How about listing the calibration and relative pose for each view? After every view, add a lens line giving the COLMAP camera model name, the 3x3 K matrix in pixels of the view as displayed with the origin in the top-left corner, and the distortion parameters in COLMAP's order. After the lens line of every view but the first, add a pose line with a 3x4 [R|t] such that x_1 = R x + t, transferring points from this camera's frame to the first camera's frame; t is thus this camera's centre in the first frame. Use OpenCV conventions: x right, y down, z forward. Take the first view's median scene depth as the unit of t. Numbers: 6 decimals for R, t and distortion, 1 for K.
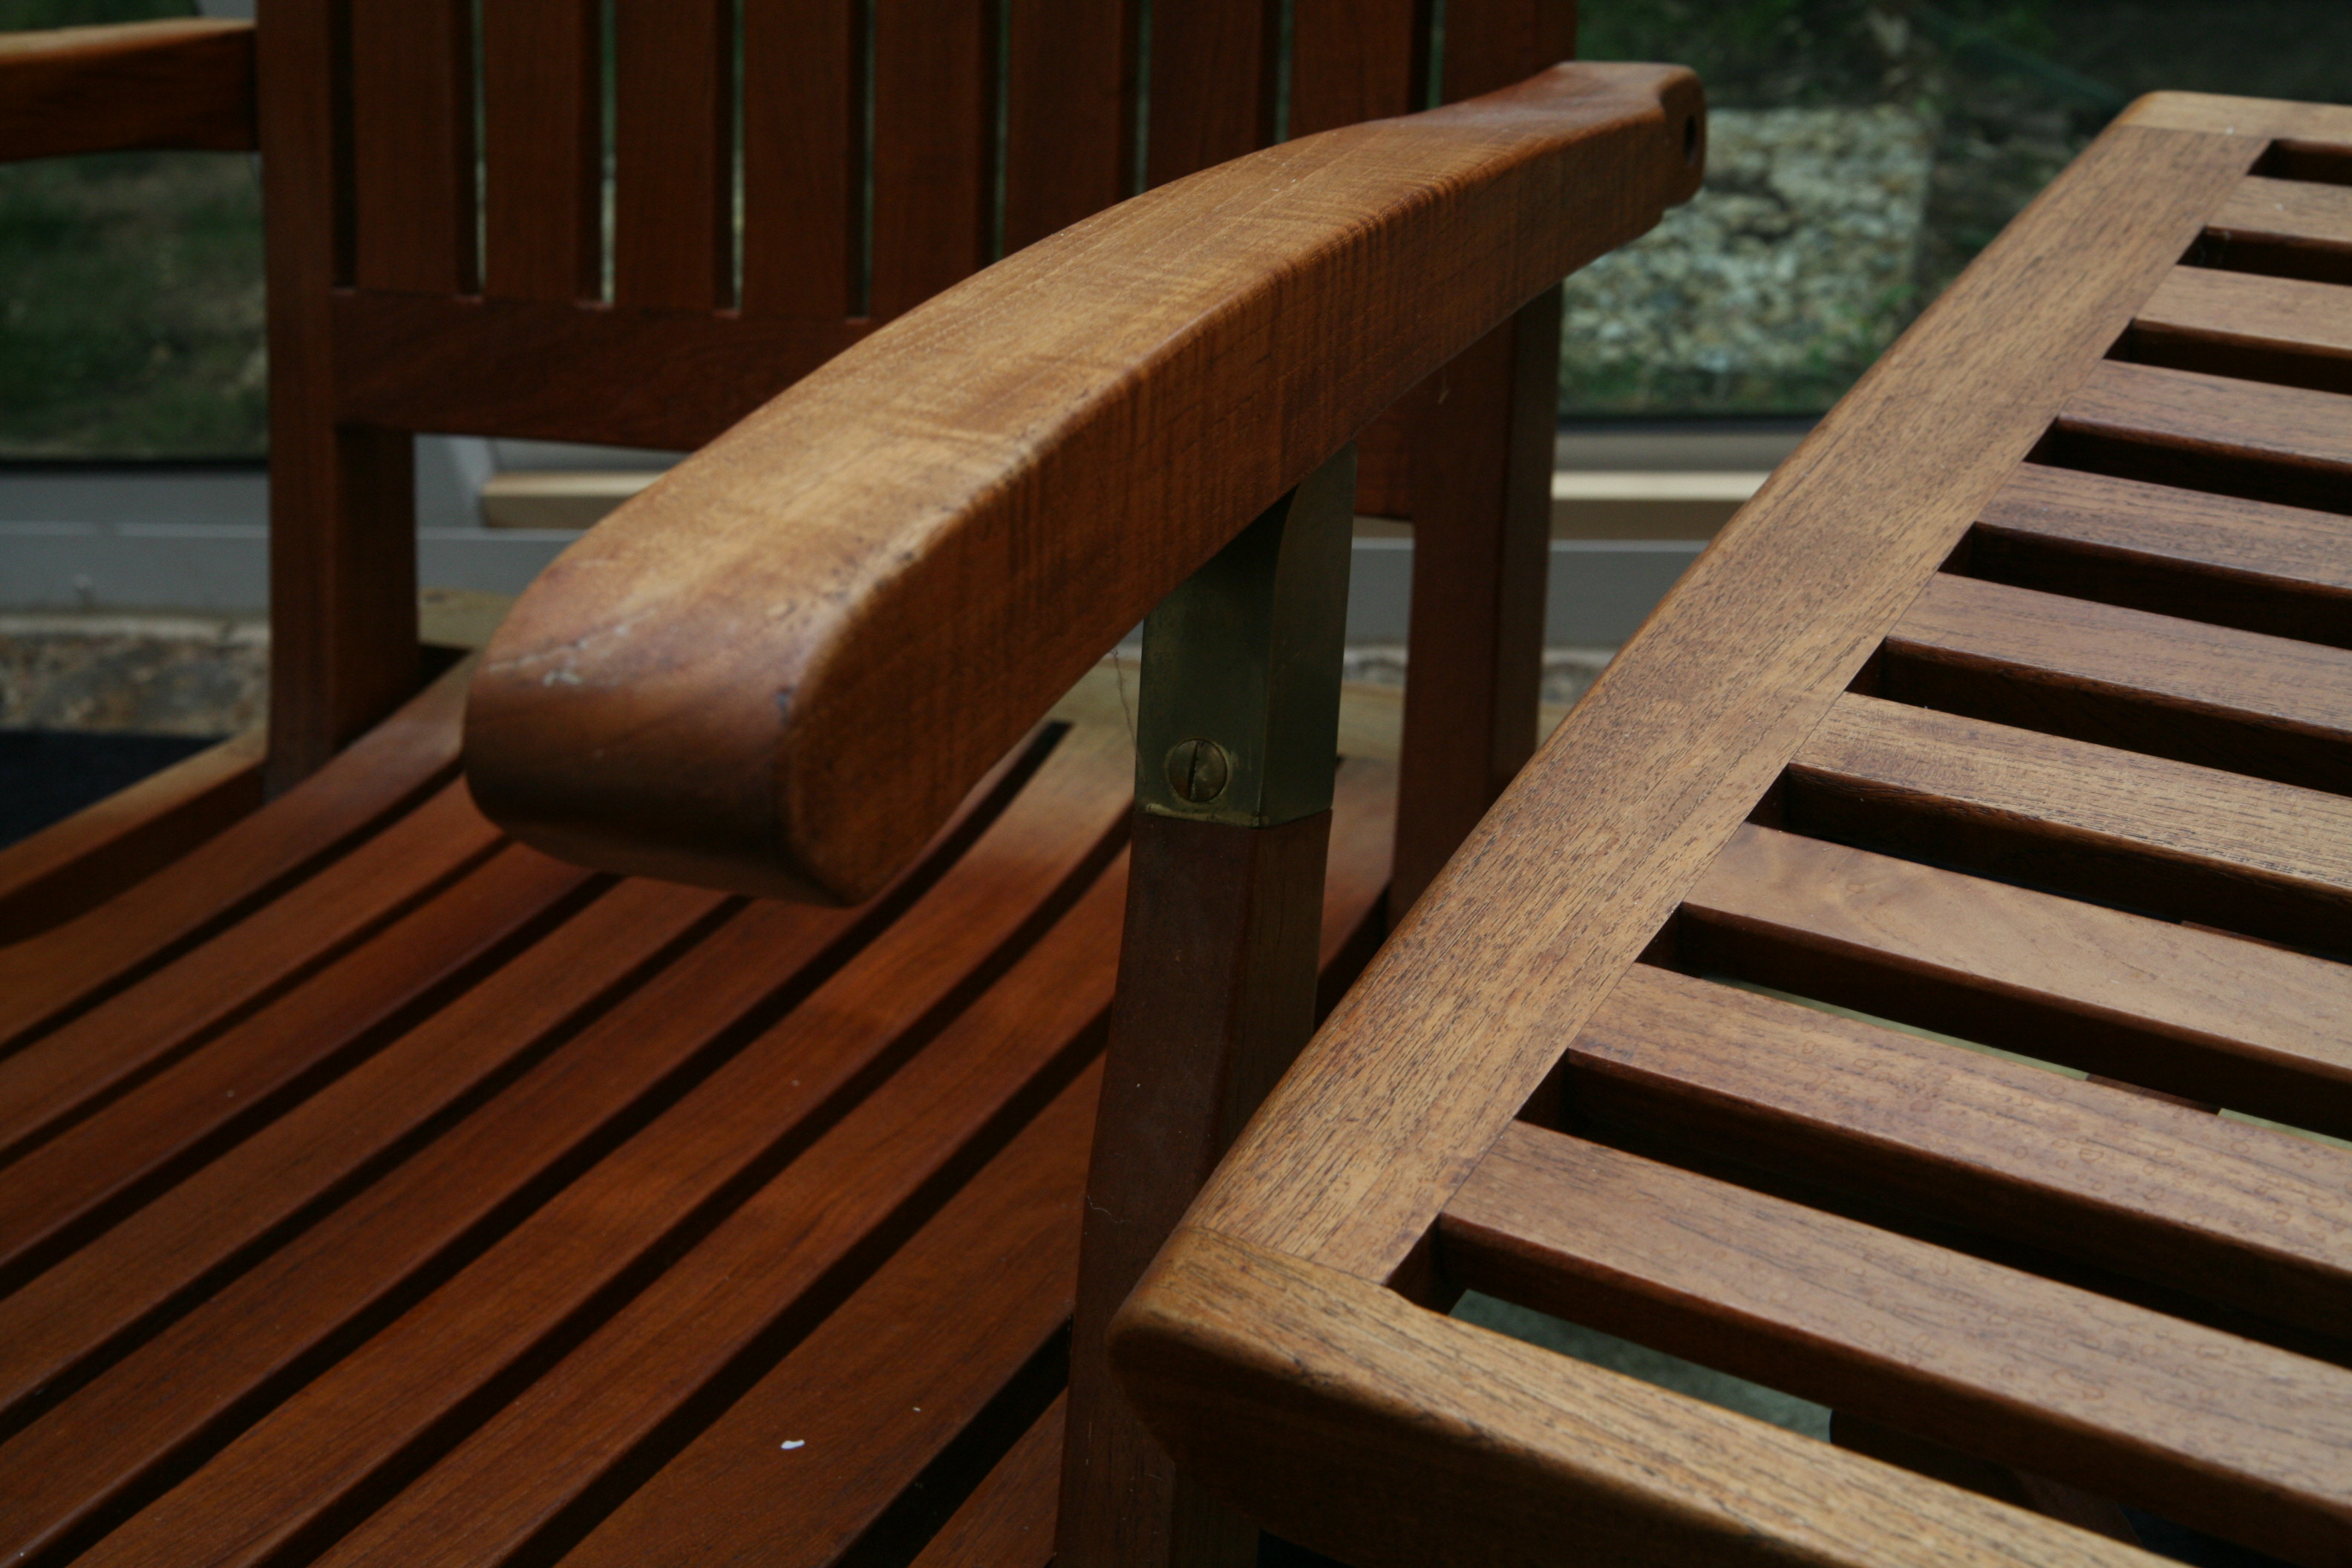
lens RADIAL K [[3538.5, 0, 1186.5], [0, 3538.5, 808.9], [0, 0, 1]] dist [0.039563, 0.000000]
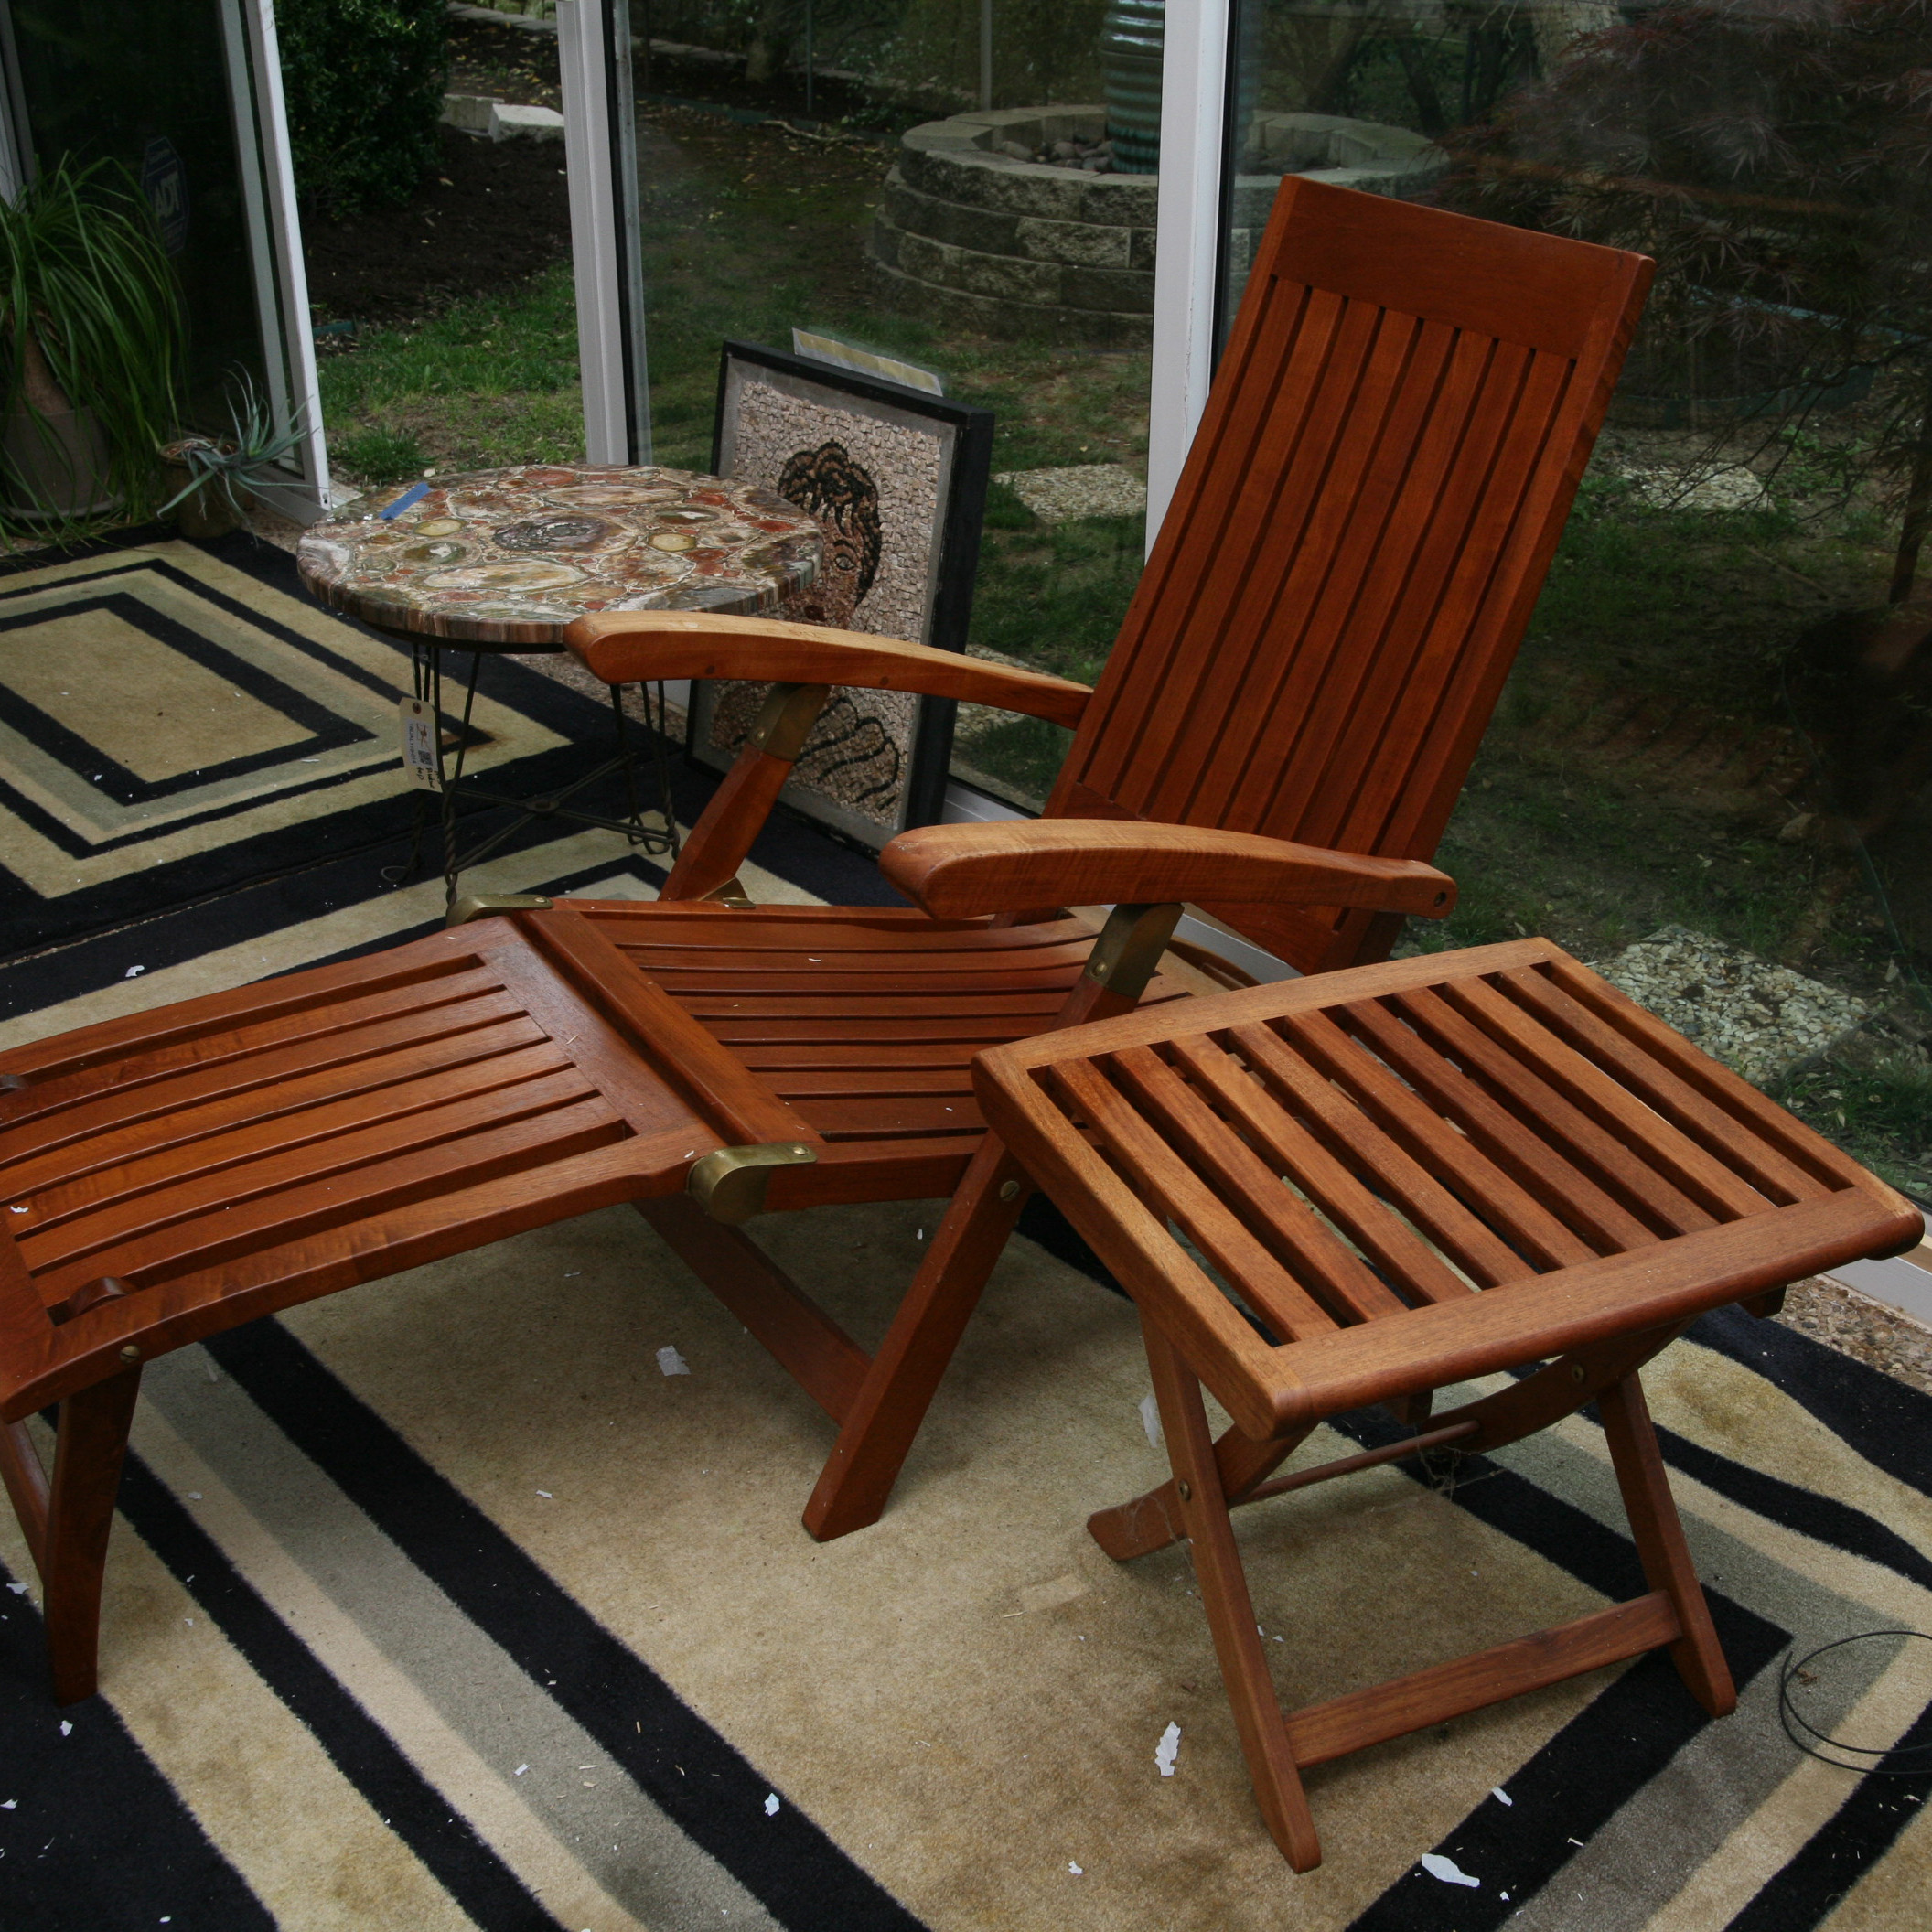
lens RADIAL K [[2359.5, 0, 976.5], [0, 2359.5, 953.9], [0, 0, 1]] dist [-0.102142, 0.000000]
pose [[0.821845, 0.400027, -0.405648, 0.800376], [-0.439505, 0.898228, -0.004658, 0.039833], [0.362500, 0.182113, 0.914018, -1.160184]]
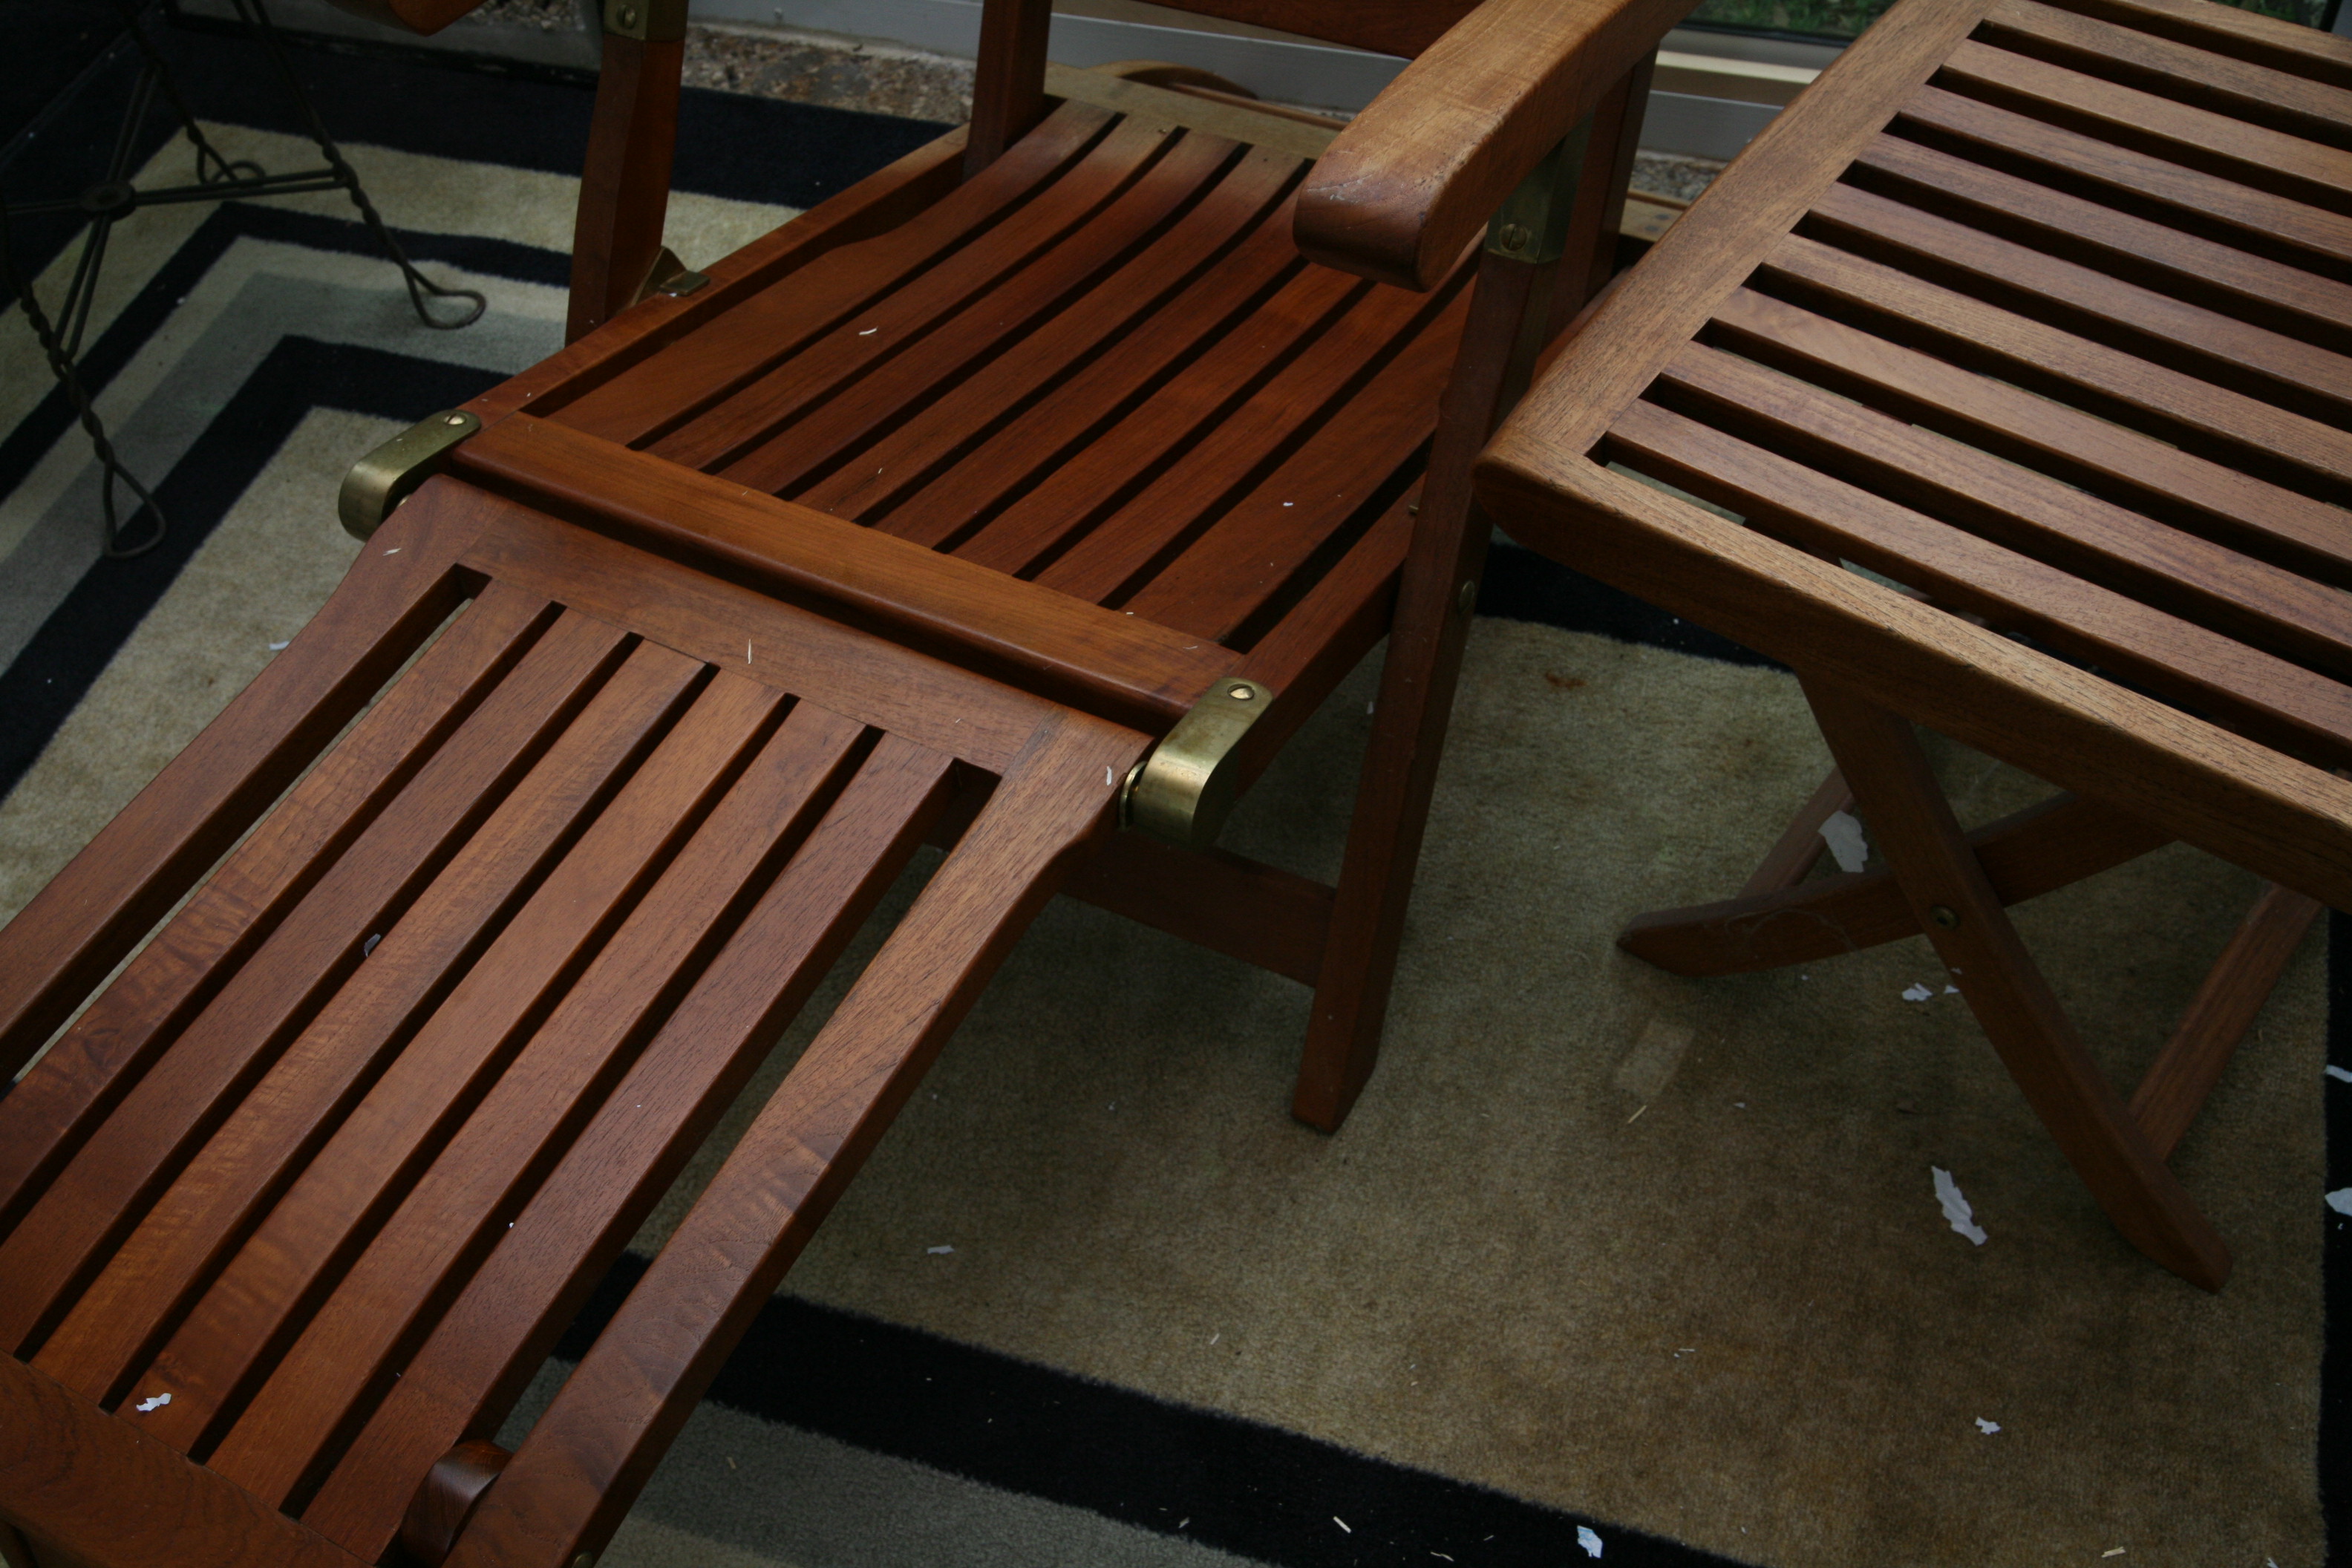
lens RADIAL K [[2476.6, 0, 1173.2], [0, 2476.6, 829.9], [0, 0, 1]] dist [-0.009082, 0.000000]
pose [[0.994253, 0.107051, 0.001043, -0.164932], [-0.103537, 0.959048, 0.263642, -0.039220], [0.027223, -0.262235, 0.964620, -0.642759]]
